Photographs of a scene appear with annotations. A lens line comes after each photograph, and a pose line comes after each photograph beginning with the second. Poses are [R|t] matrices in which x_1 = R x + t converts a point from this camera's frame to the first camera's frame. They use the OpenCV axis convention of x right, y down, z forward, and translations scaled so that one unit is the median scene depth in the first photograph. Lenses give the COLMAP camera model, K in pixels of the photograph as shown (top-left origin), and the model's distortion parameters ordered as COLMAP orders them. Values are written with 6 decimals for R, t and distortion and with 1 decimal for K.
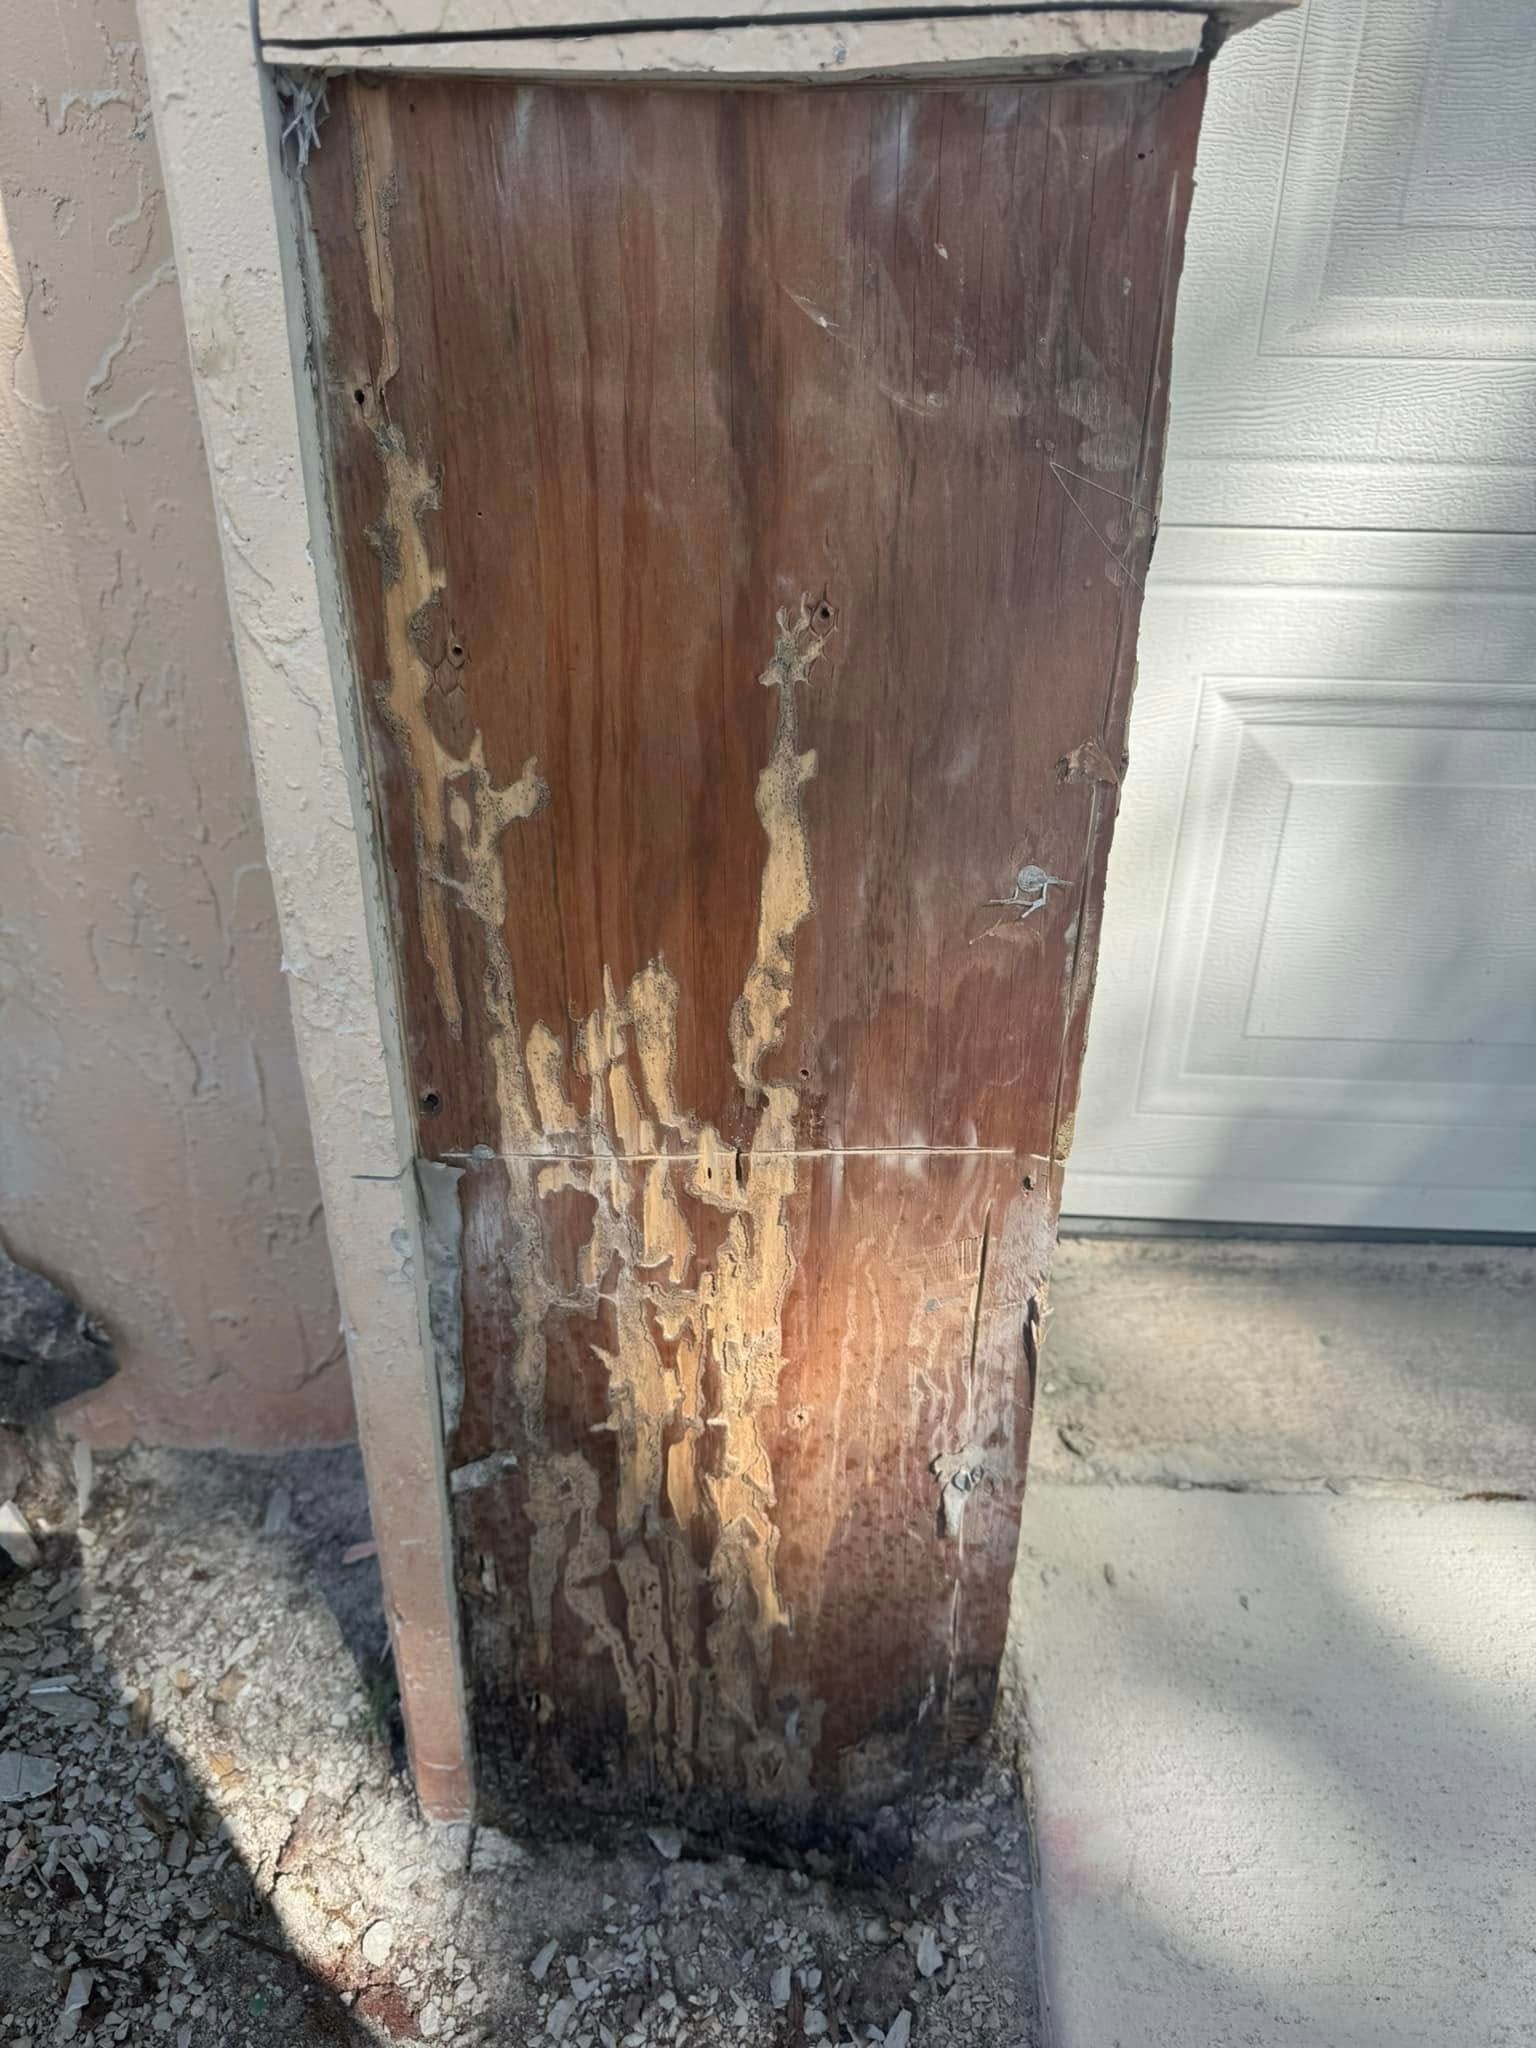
lens RADIAL K [[1499.9, 0, 764.7], [0, 1499.9, 1028.7], [0, 0, 1]] dist [0.011873, -0.016743]
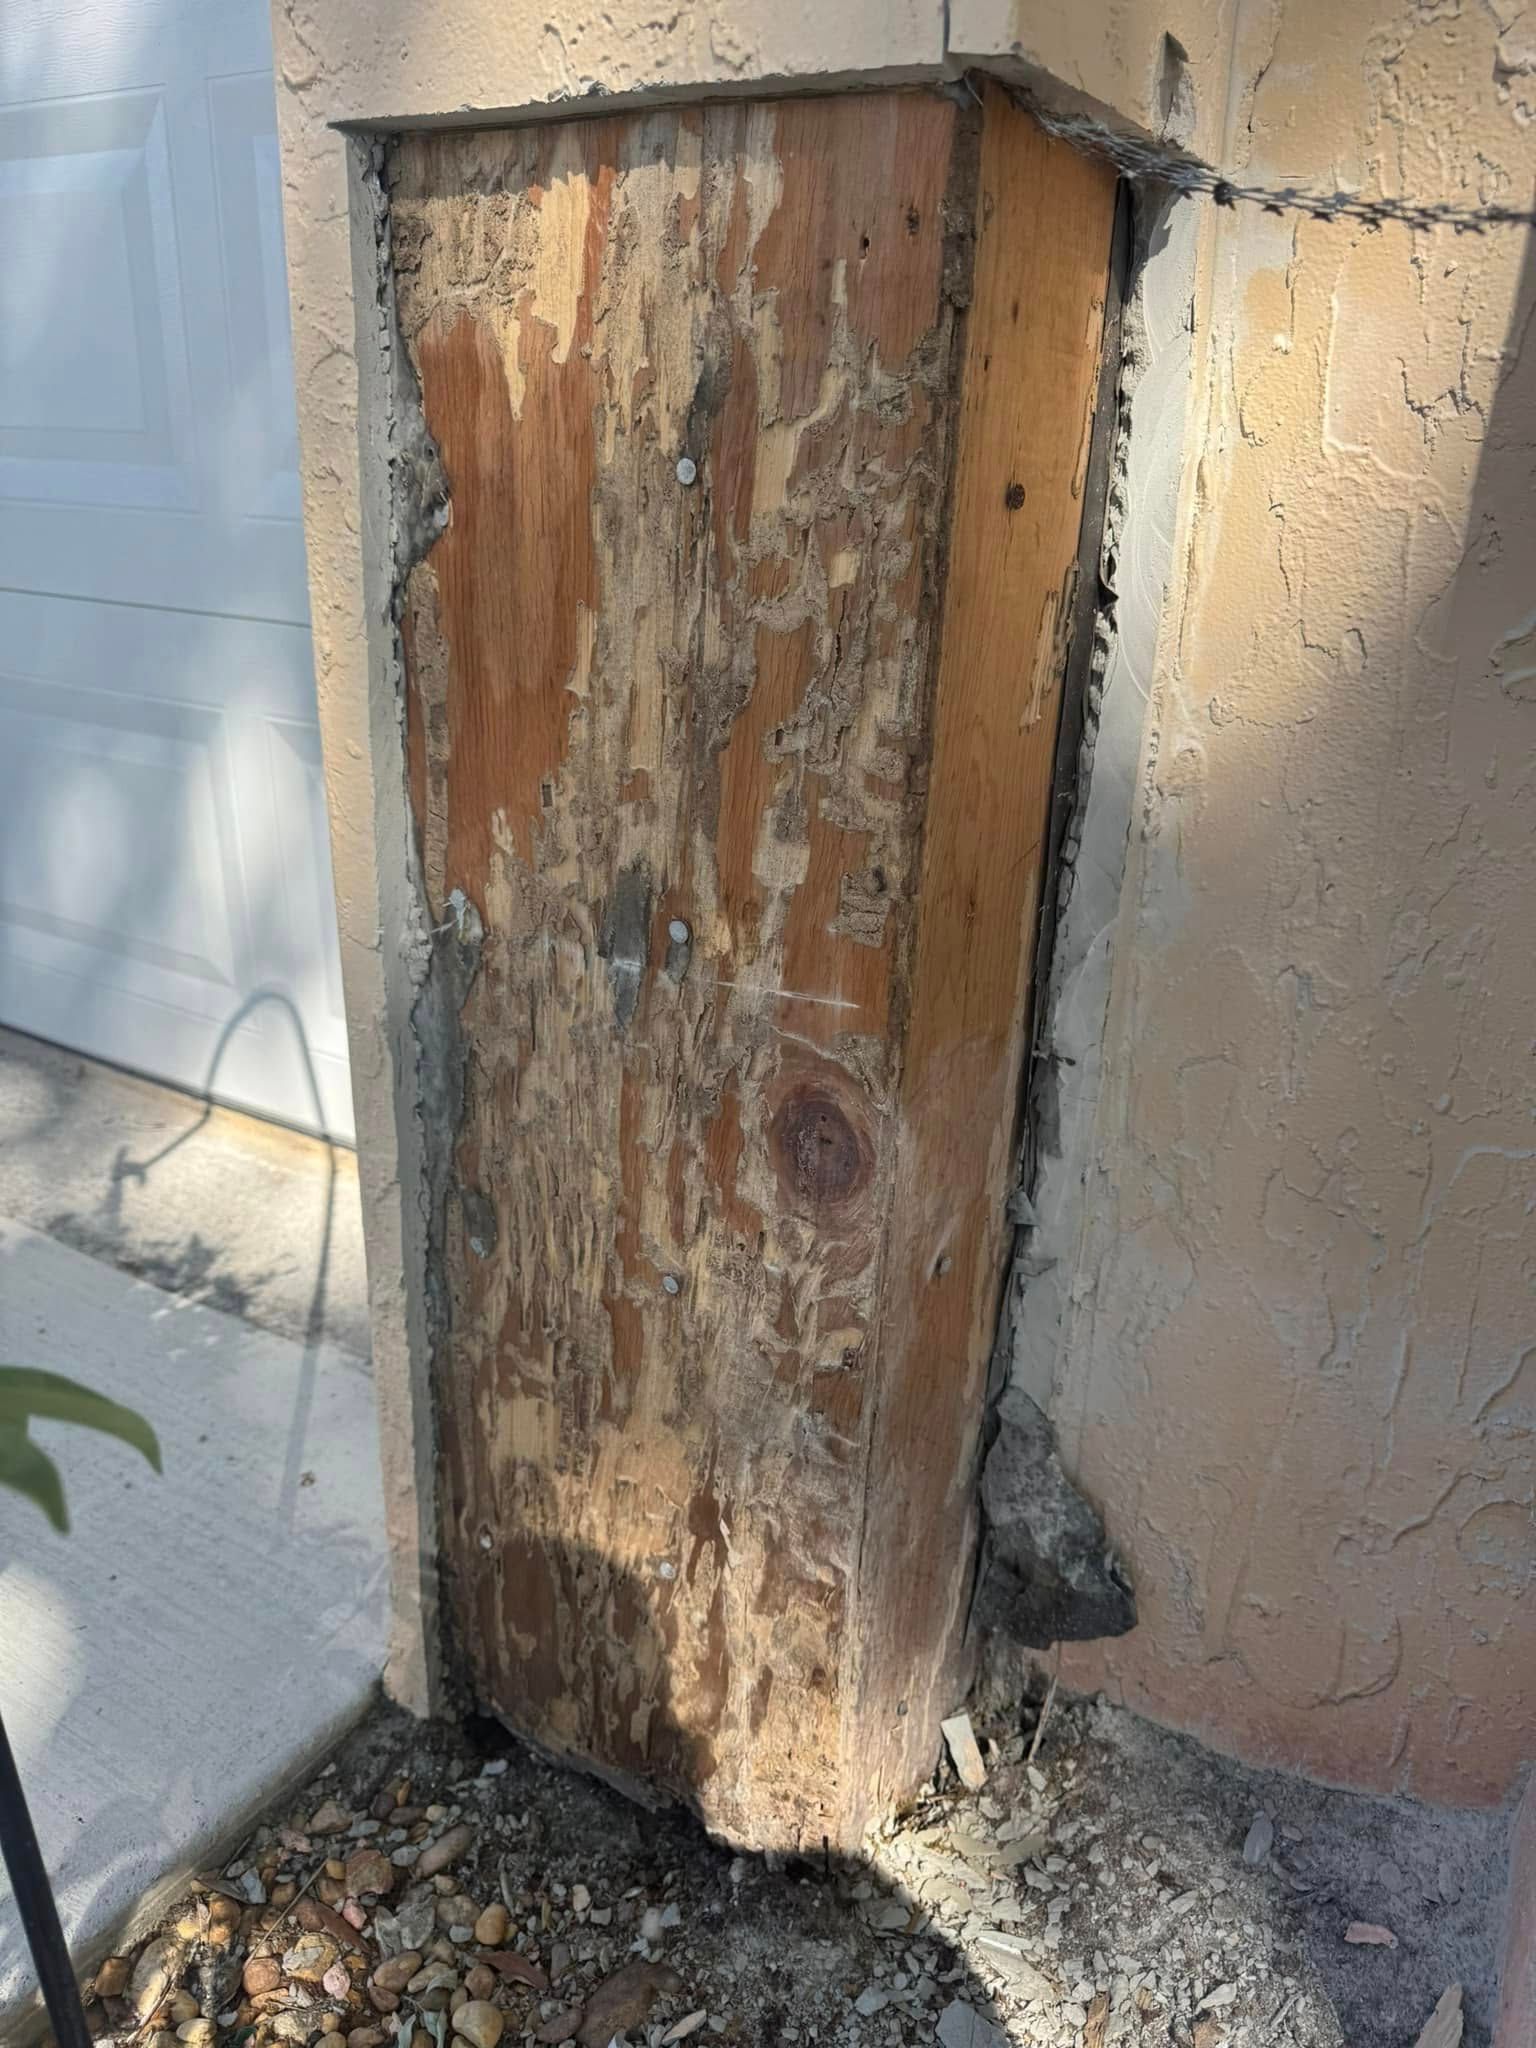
lens RADIAL K [[1499.9, 0, 769.7], [0, 1499.9, 1023.2], [0, 0, 1]] dist [0.011873, -0.016743]
pose [[0.891958, 0.190049, -0.410234, -0.322840], [-0.241686, 0.967264, -0.077386, -0.006460], [0.382097, 0.168173, 0.908691, 0.002277]]
